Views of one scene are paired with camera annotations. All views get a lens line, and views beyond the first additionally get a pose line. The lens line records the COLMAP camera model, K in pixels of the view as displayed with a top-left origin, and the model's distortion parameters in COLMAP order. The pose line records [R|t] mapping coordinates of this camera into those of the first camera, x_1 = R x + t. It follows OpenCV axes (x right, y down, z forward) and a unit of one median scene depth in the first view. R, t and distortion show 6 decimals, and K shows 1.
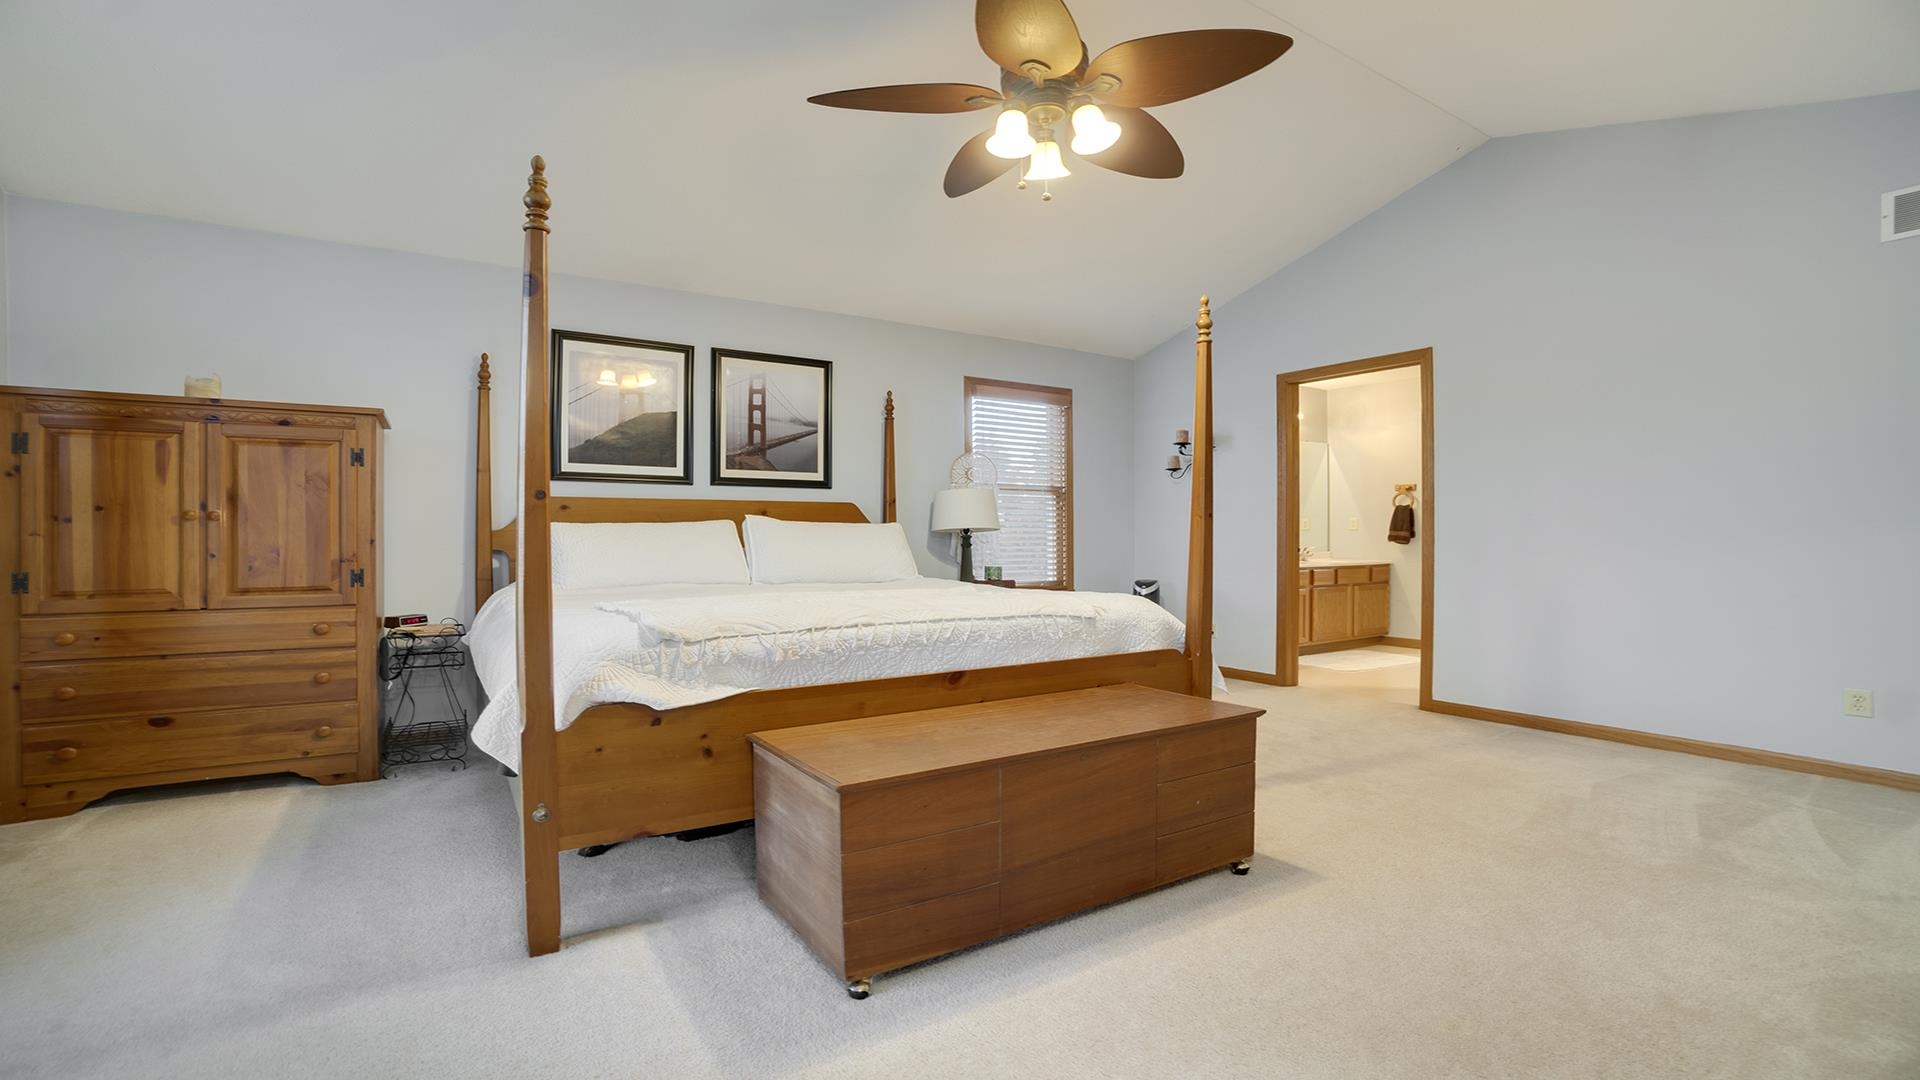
lens RADIAL K [[856.5, 0, 959.9], [0, 856.5, 541.3], [0, 0, 1]] dist [-0.037081, 0.004521]
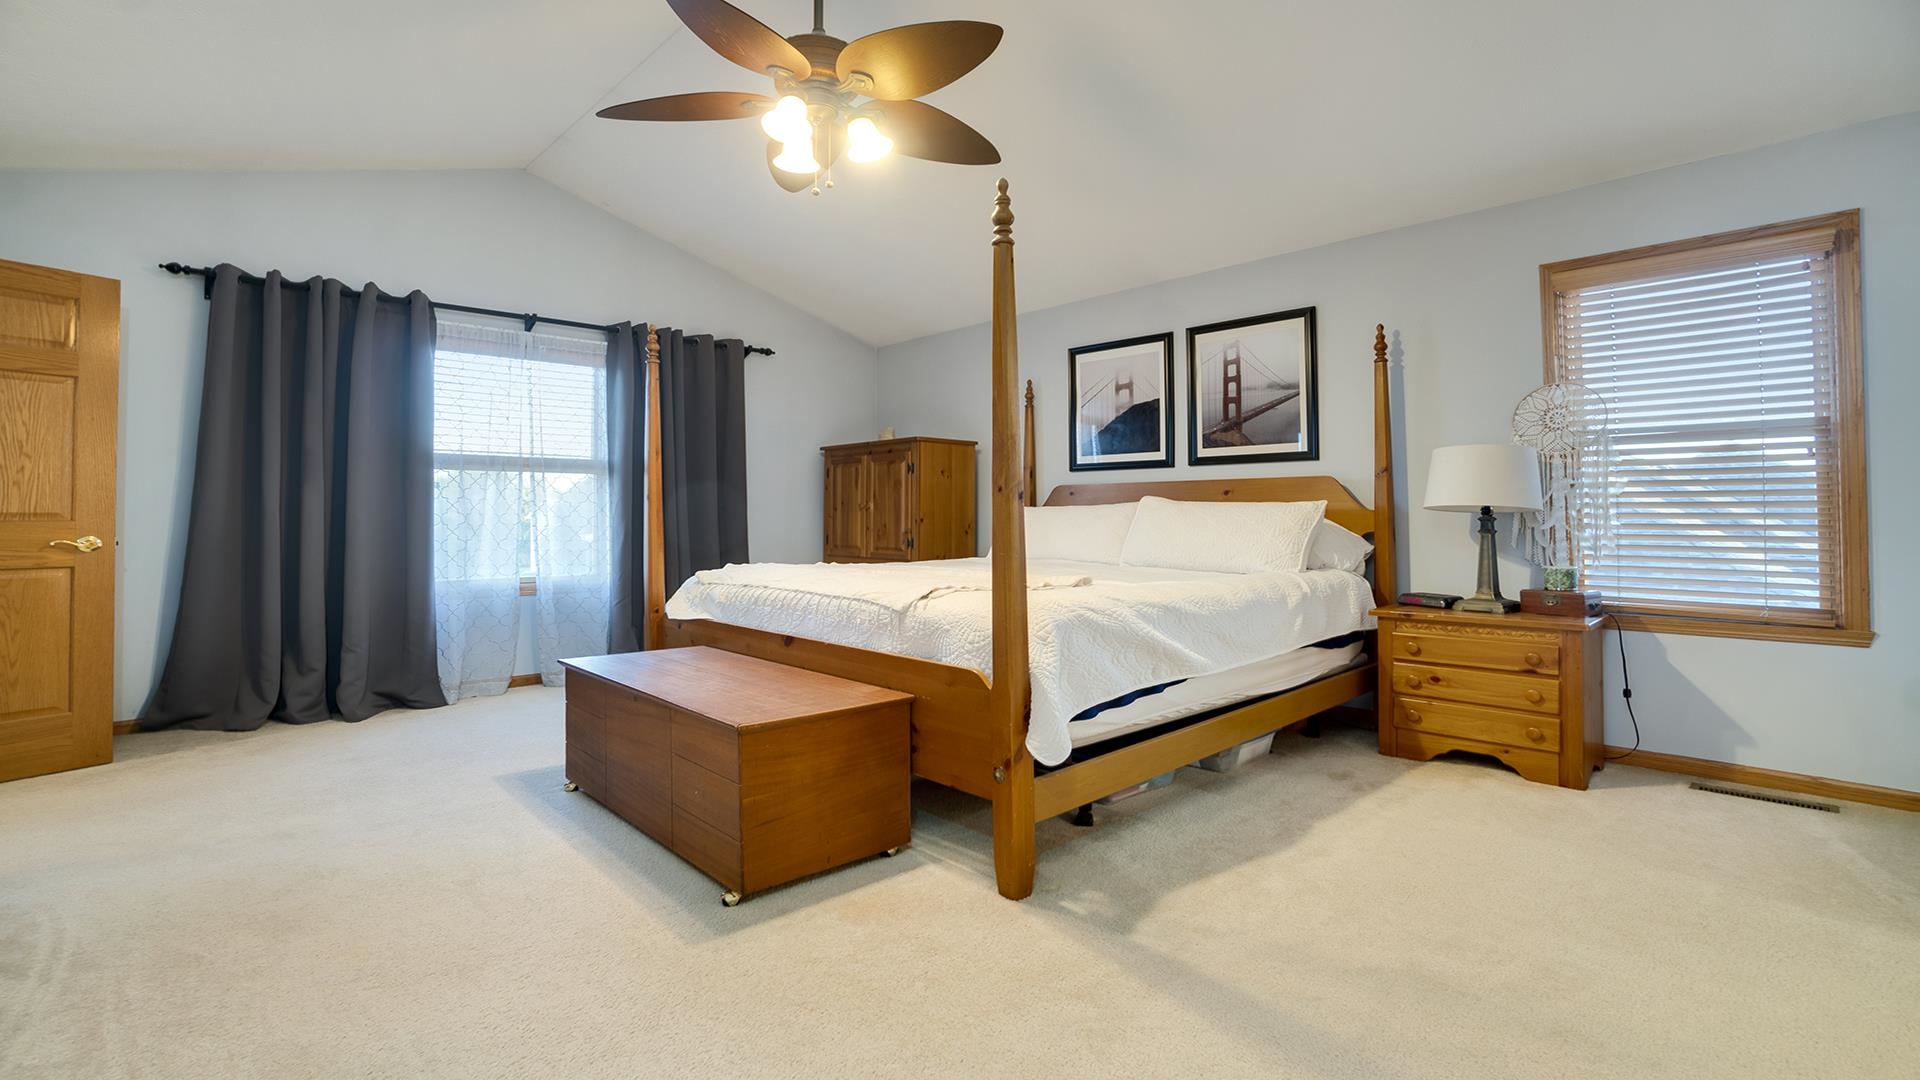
lens RADIAL K [[856.5, 0, 929.8], [0, 856.5, 501.0], [0, 0, 1]] dist [-0.037081, 0.004521]
pose [[0.177429, -0.016973, -0.983987, 0.616801], [-0.005007, 0.999823, -0.018149, -0.005683], [0.984121, 0.008147, 0.177313, 0.514688]]
